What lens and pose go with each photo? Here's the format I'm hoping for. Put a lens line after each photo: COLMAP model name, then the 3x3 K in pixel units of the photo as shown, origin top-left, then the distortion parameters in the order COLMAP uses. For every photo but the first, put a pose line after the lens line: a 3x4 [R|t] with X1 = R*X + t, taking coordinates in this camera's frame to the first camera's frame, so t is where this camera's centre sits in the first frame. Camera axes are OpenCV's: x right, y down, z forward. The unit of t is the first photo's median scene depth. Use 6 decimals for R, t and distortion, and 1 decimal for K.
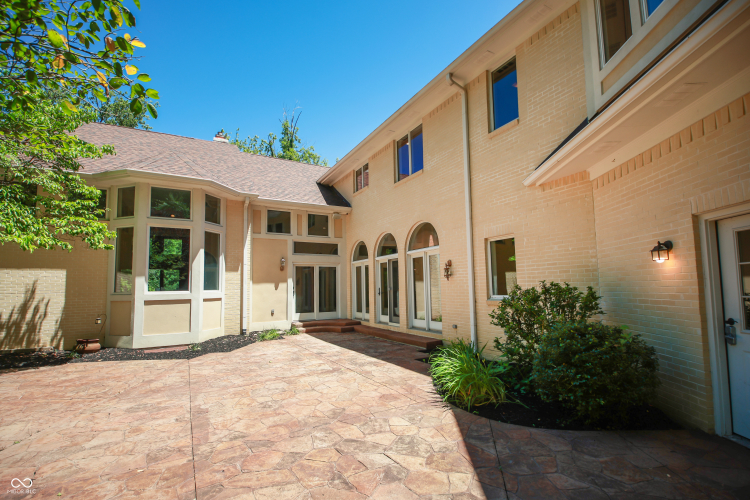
lens RADIAL K [[344.3, 0, 374.7], [0, 344.3, 262.1], [0, 0, 1]] dist [0.032474, -0.027930]
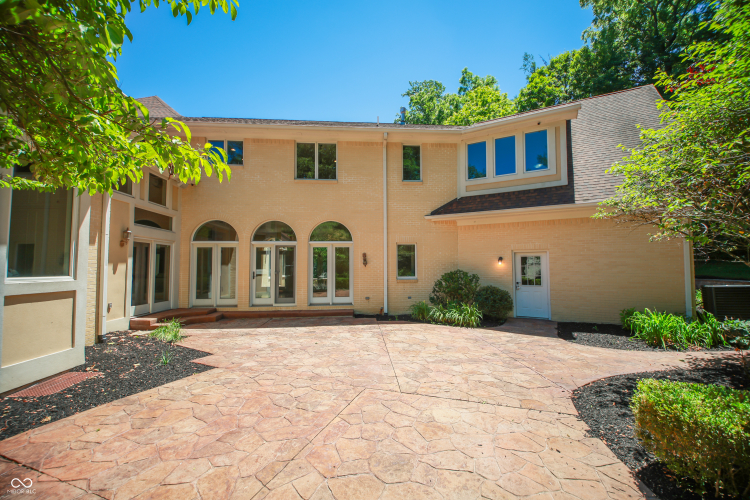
lens RADIAL K [[324.3, 0, 375.0], [0, 324.3, 250.0], [0, 0, 1]] dist [0.029170, -0.022156]
pose [[0.401400, 0.064347, 0.913640, -0.841260], [-0.073085, 0.996598, -0.038081, 0.025388], [-0.912982, -0.051488, 0.404737, 0.338261]]
